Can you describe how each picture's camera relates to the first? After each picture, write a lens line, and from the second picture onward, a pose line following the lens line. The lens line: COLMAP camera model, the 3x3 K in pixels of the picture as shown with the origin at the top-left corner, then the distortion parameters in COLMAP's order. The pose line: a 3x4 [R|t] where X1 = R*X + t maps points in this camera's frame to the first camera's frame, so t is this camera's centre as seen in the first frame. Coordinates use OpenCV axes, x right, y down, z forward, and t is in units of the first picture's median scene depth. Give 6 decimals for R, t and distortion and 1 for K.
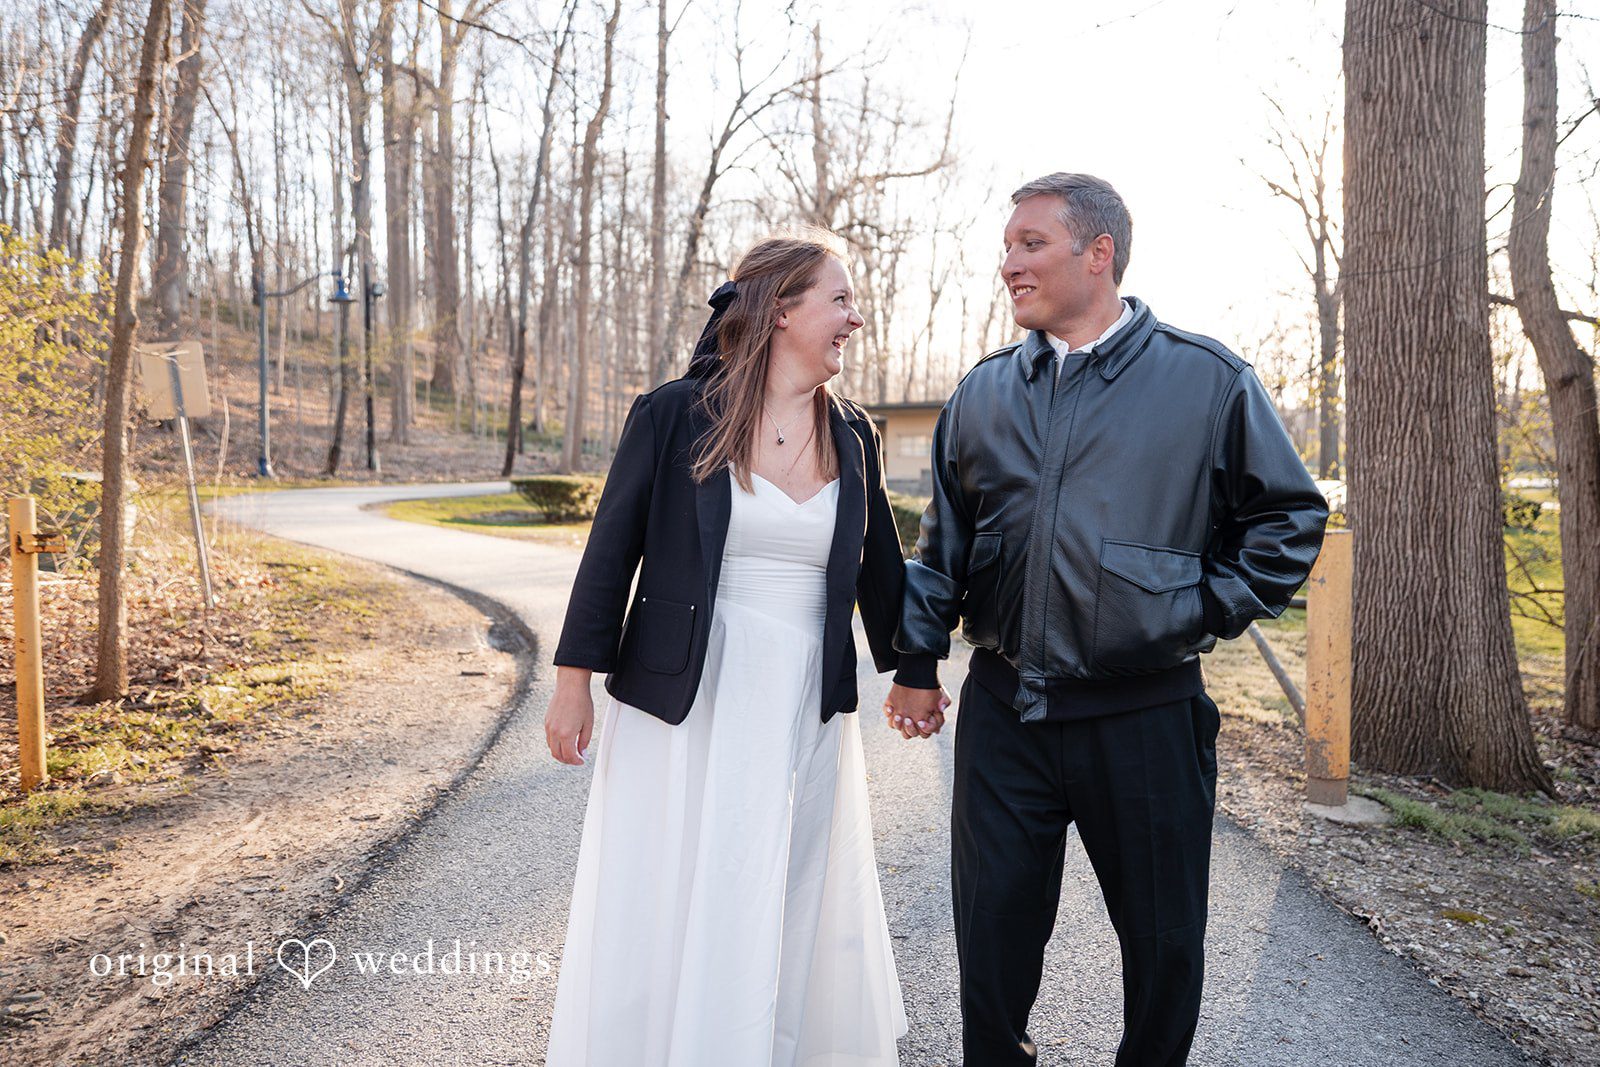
lens RADIAL K [[3255.4, 0, 800.0], [0, 3255.4, 533.5], [0, 0, 1]] dist [0.037574, -0.137528]
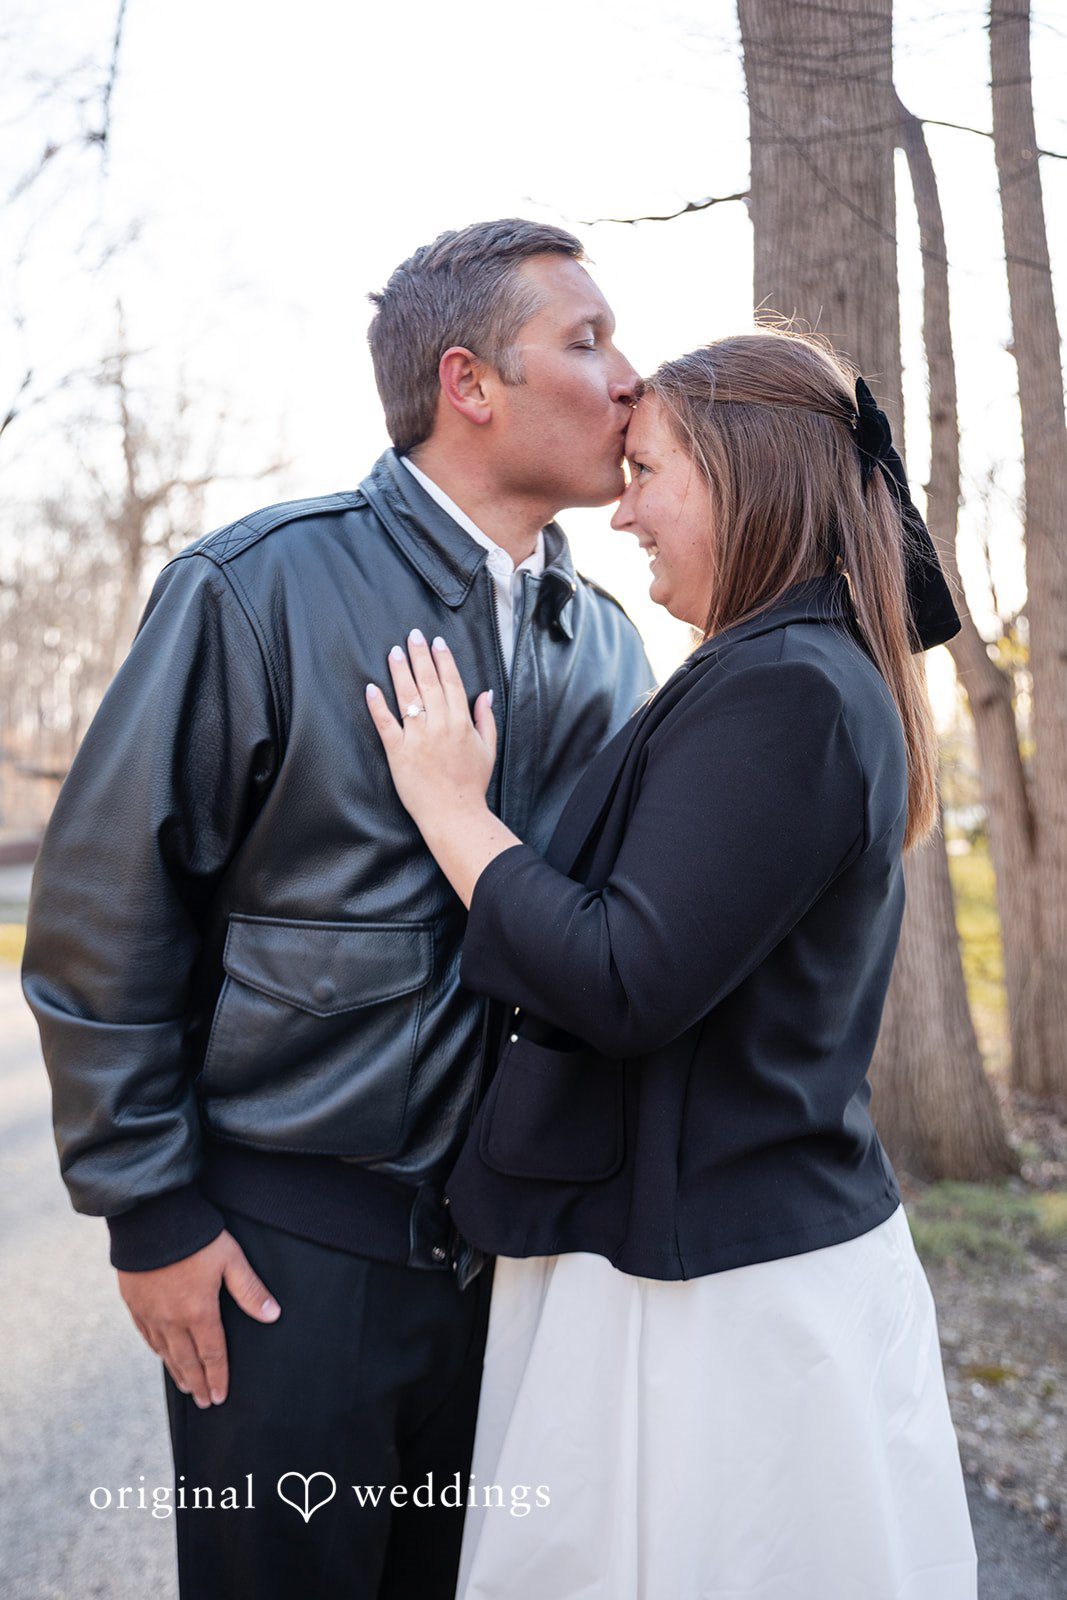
lens RADIAL K [[3255.4, 0, 497.7], [0, 3255.4, 801.6], [0, 0, 1]] dist [0.037574, -0.137528]
pose [[0.993663, -0.039761, 0.105136, 0.008717], [0.043089, 0.998633, -0.029572, 0.000103], [-0.103817, 0.033915, 0.994018, 0.177496]]
